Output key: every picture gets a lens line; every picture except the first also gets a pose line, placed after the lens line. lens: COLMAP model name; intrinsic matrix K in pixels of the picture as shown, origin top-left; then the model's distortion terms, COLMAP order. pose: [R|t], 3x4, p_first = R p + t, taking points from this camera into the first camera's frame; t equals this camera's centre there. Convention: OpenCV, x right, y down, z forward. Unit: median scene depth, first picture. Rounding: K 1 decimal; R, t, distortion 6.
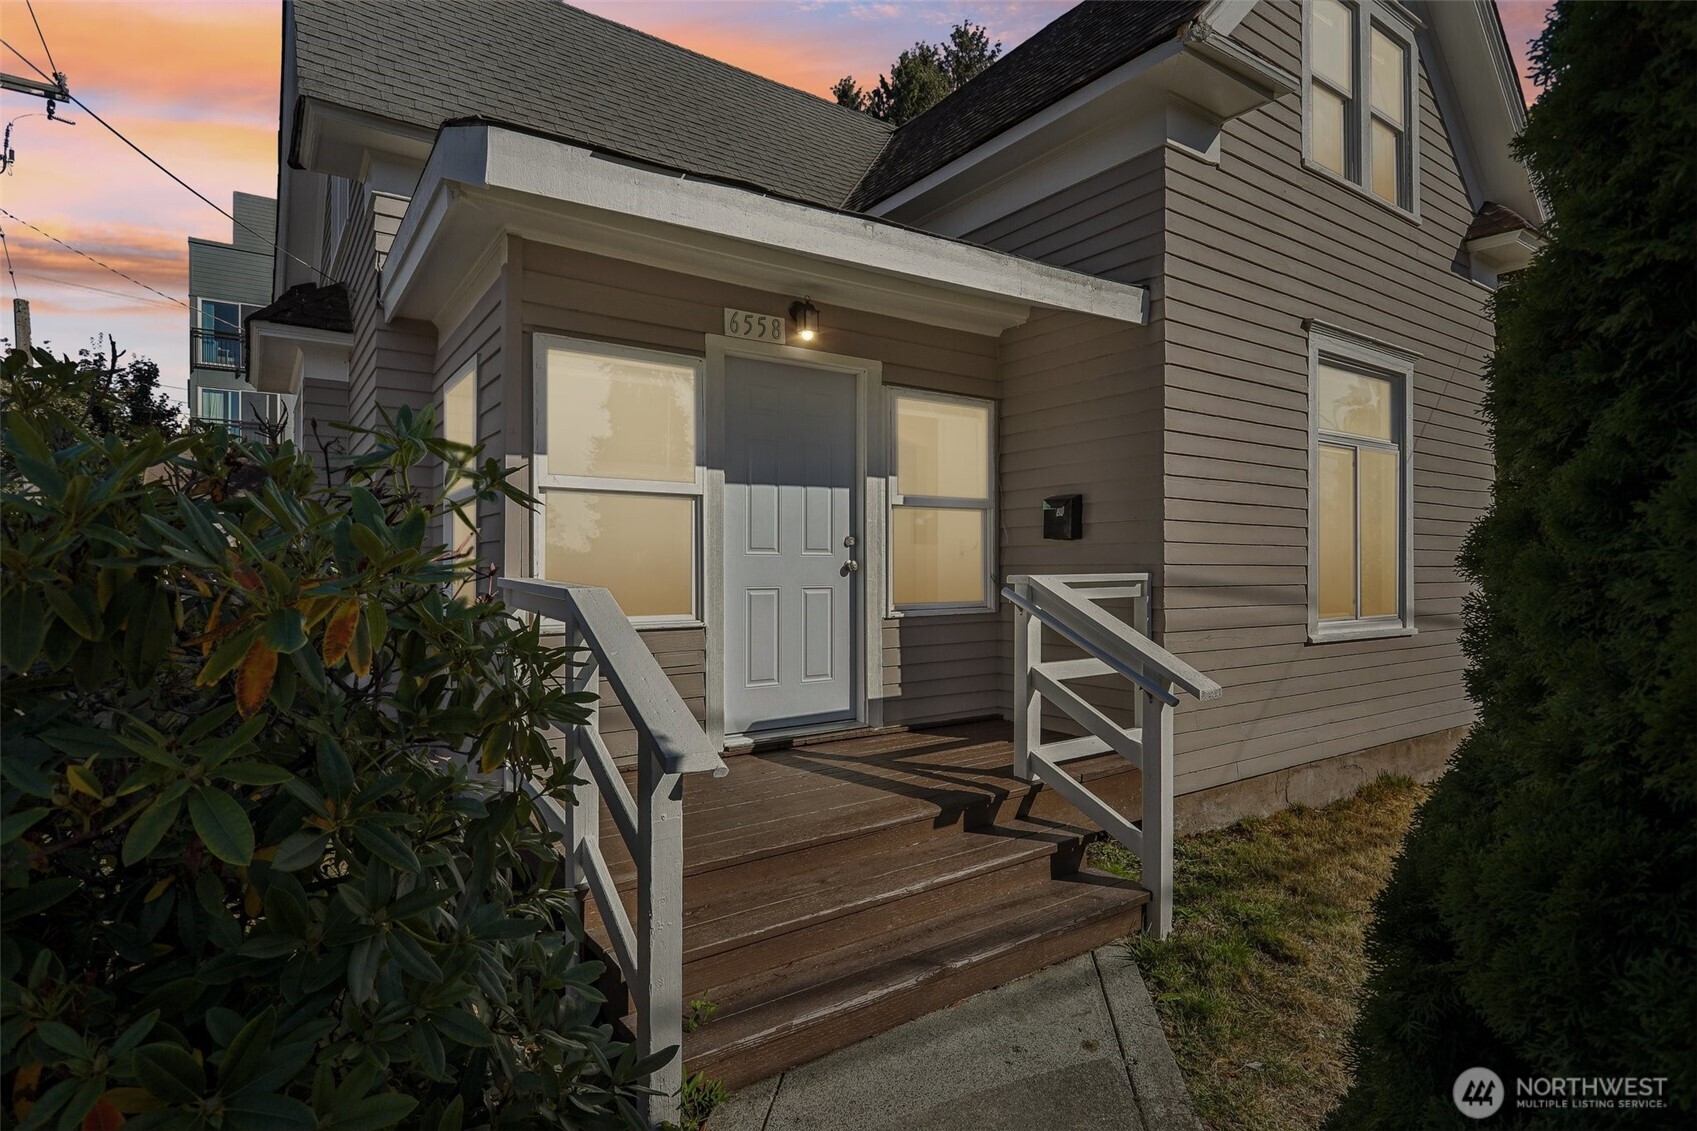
lens RADIAL K [[867.3, 0, 846.8], [0, 867.3, 567.1], [0, 0, 1]] dist [0.002474, 0.000393]
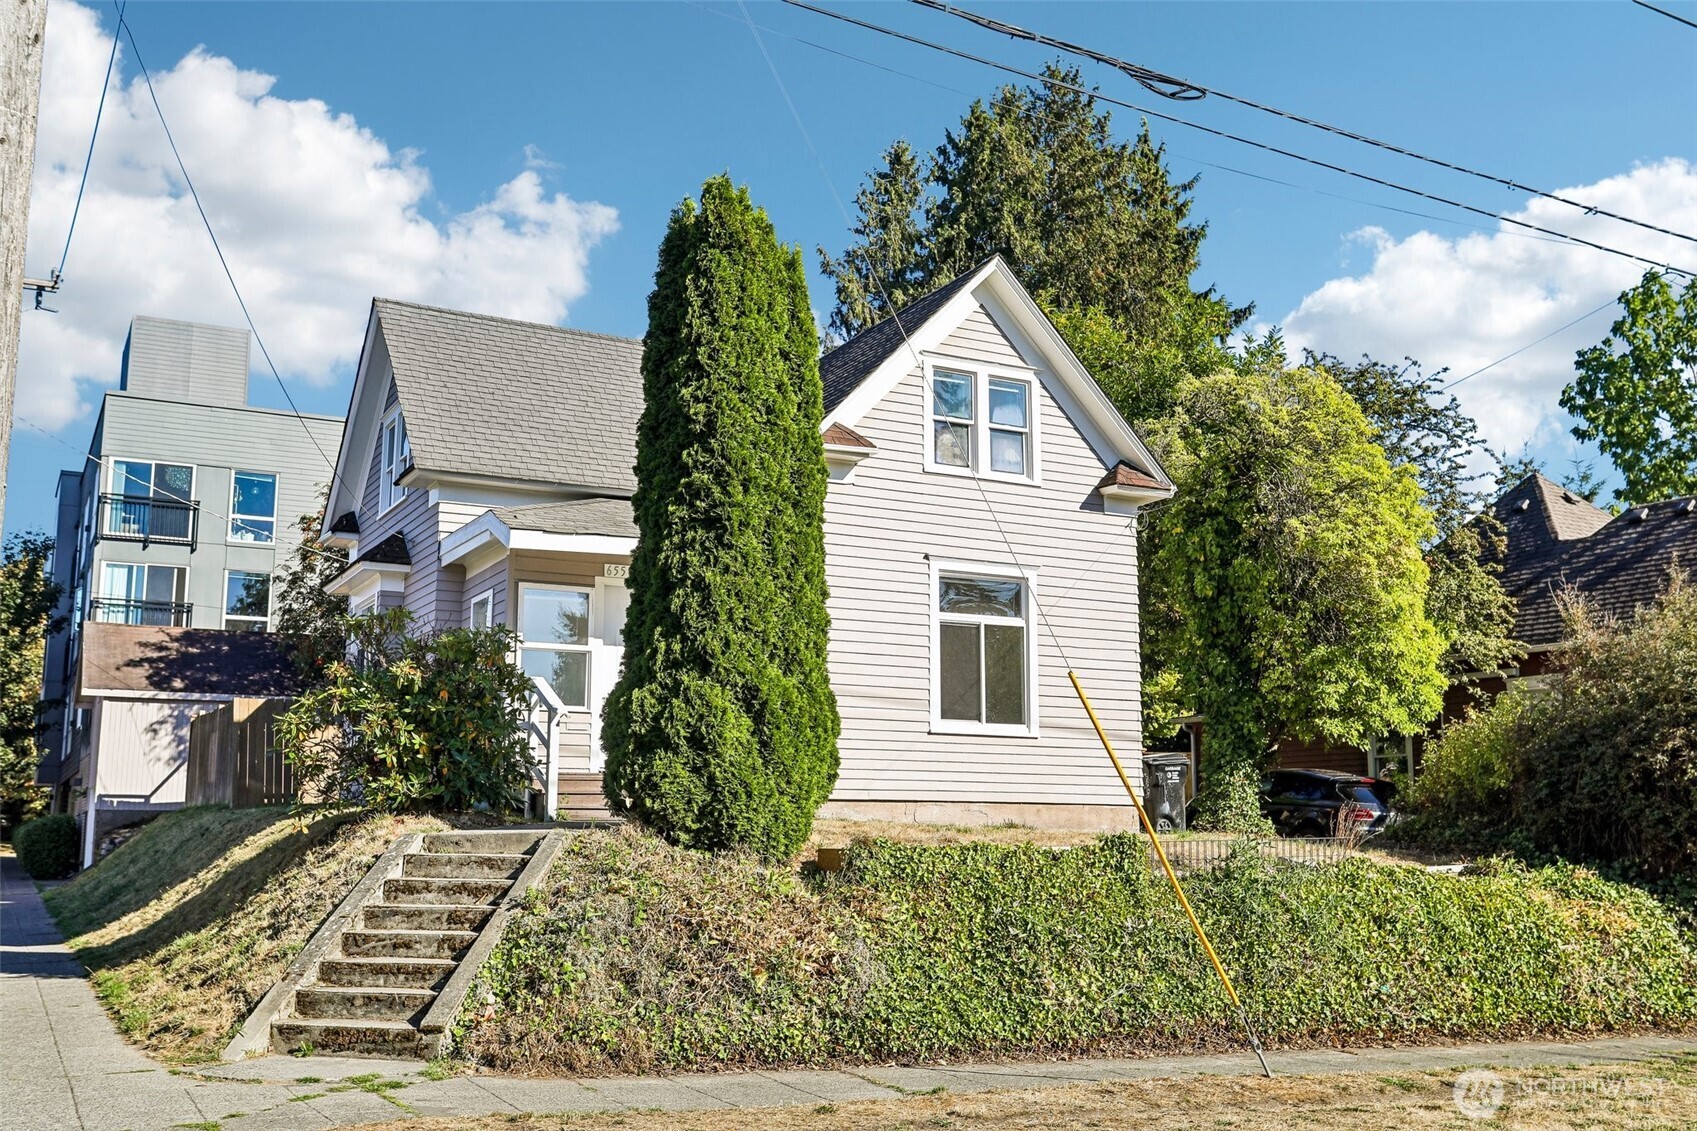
lens RADIAL K [[1733.8, 0, 845.2], [0, 1733.8, 566.8], [0, 0, 1]] dist [0.003807, 0.000000]
pose [[0.991948, -0.019104, -0.125195, 0.172827], [-0.001787, 0.986347, -0.164669, 0.071993], [0.126632, 0.163567, 0.978371, -0.545276]]
